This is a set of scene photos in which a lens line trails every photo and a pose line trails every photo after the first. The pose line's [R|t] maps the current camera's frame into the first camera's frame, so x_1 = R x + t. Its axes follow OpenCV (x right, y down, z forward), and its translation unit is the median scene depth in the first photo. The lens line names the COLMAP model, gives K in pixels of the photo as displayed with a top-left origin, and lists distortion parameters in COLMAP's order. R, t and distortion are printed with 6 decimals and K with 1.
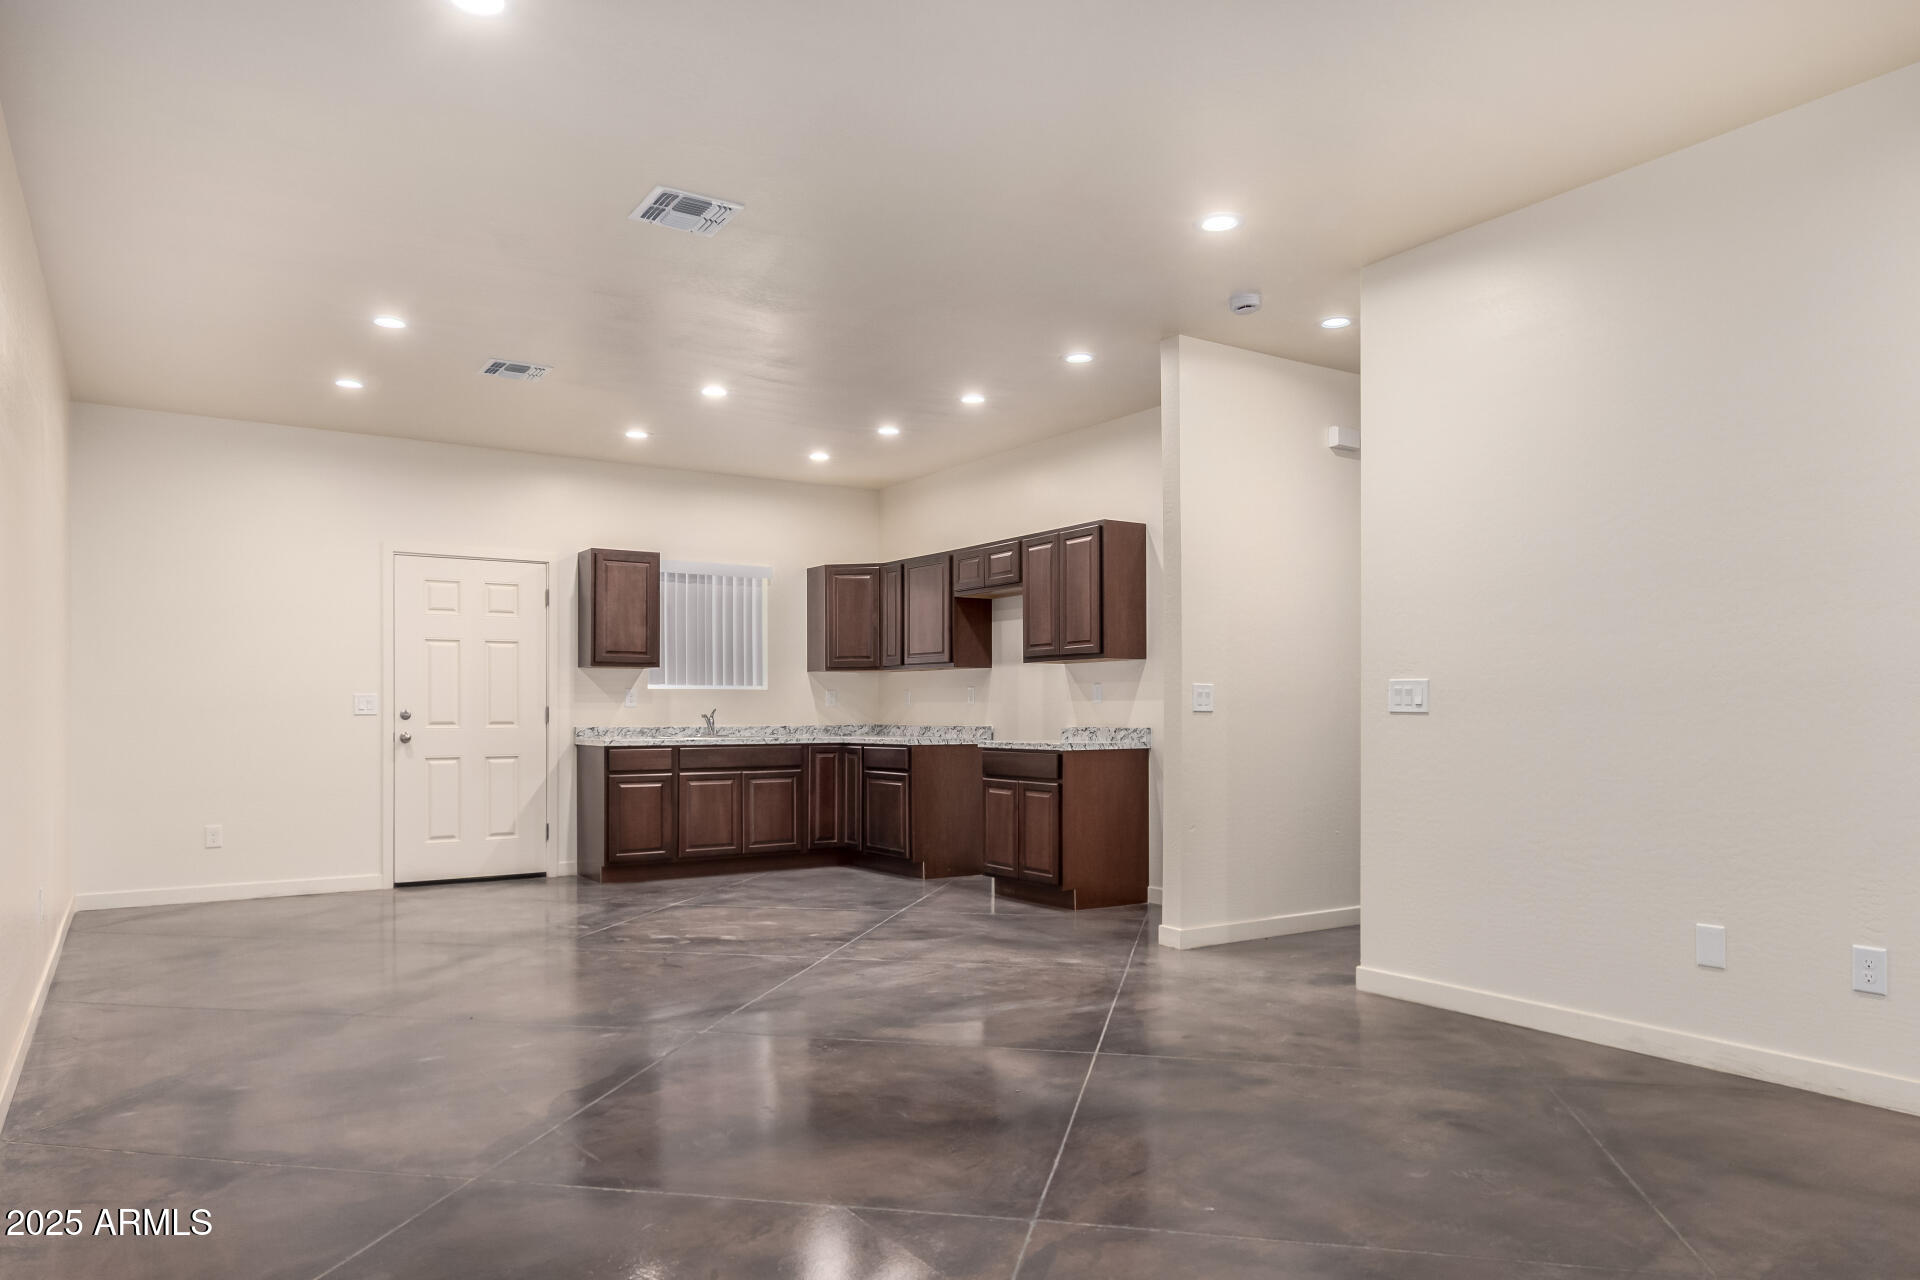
lens RADIAL K [[1272.1, 0, 958.1], [0, 1272.1, 703.5], [0, 0, 1]] dist [-0.005675, -0.001958]
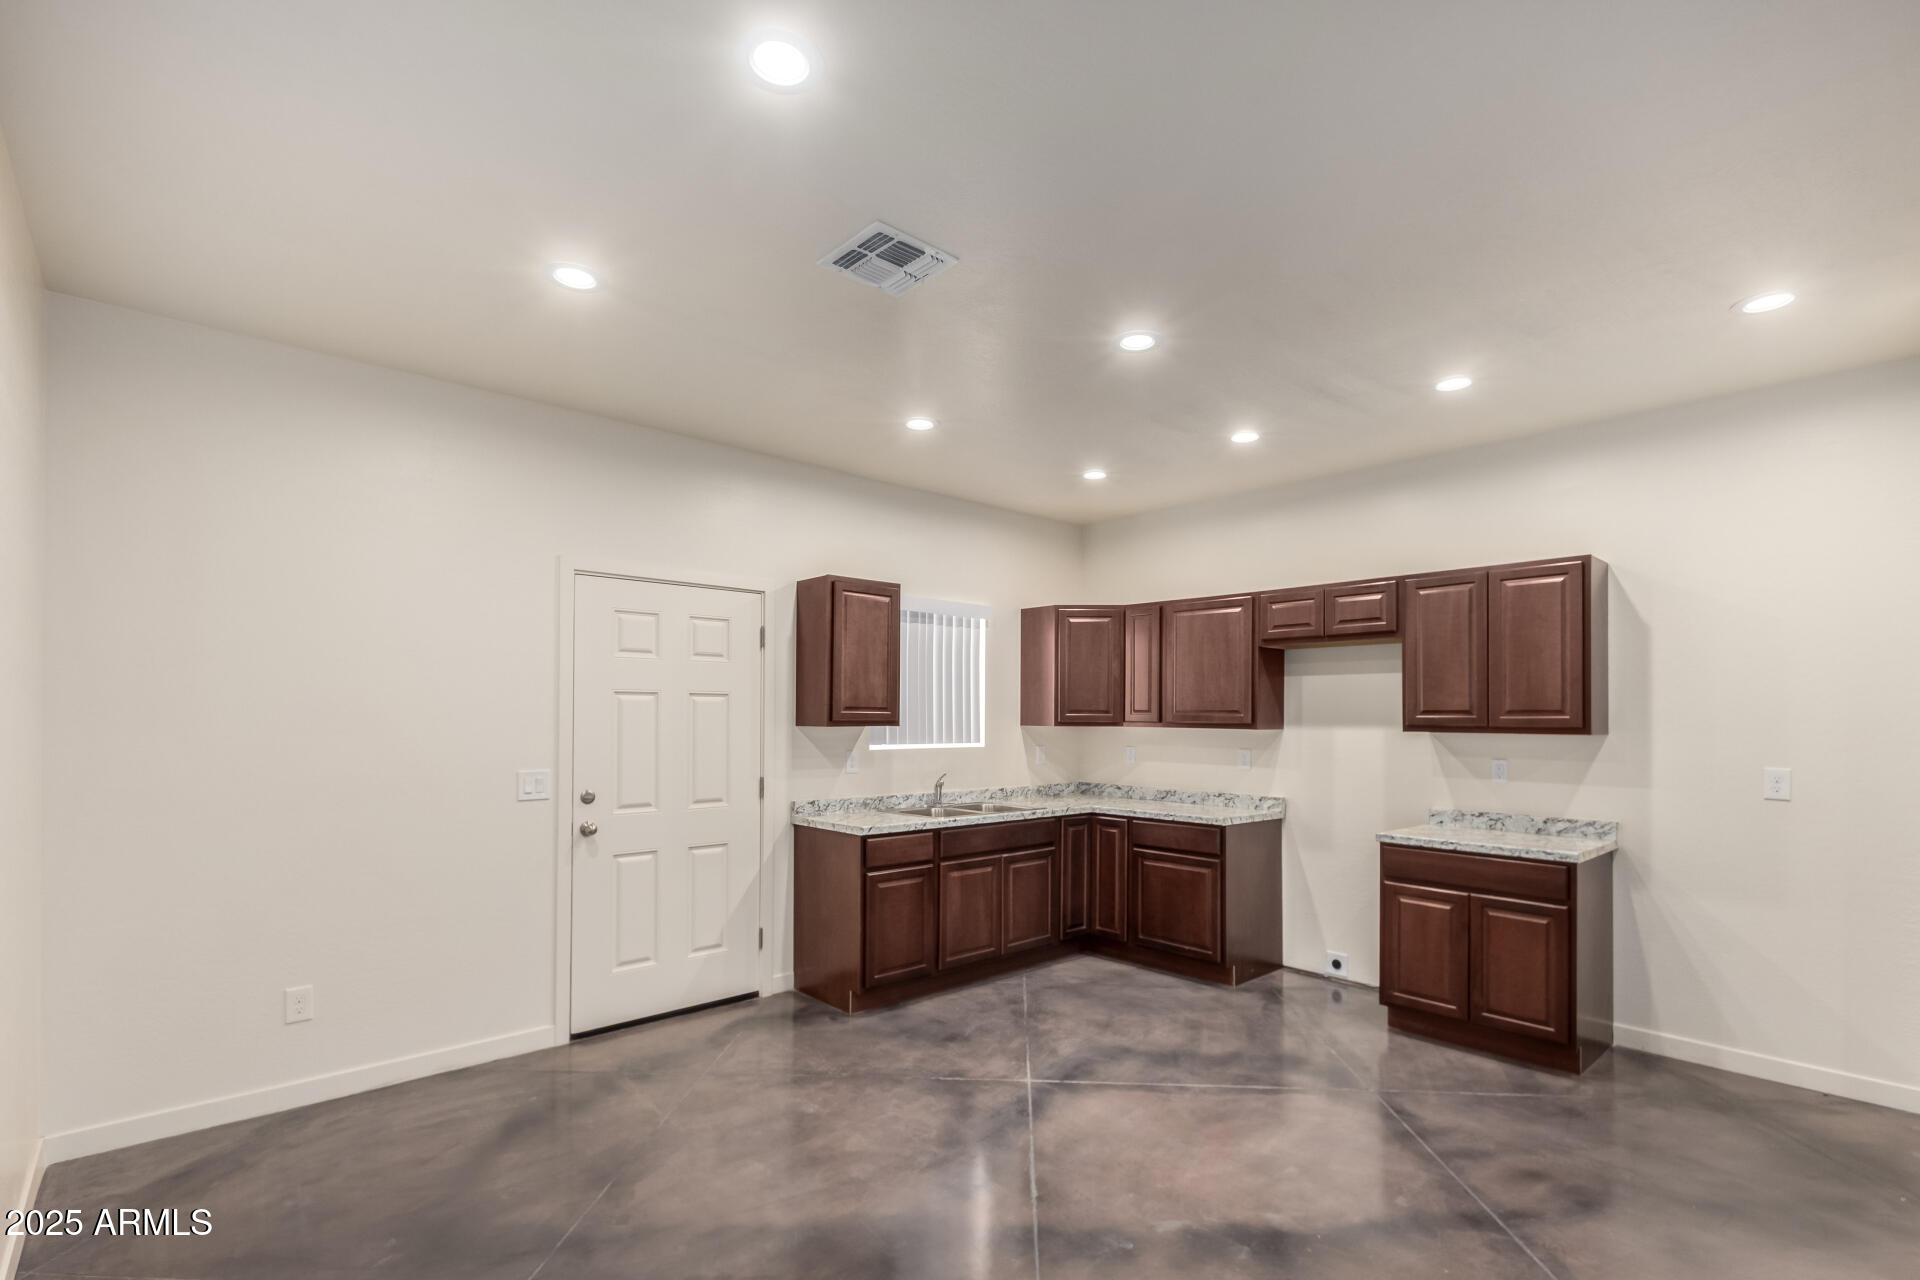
lens RADIAL K [[894.0, 0, 963.1], [0, 894.0, 700.4], [0, 0, 1]] dist [-0.000182, -0.001228]
pose [[0.987101, 0.010526, 0.159753, -0.288469], [-0.008844, 0.999898, -0.011234, -0.039294], [-0.159855, 0.009676, 0.987093, 0.438581]]
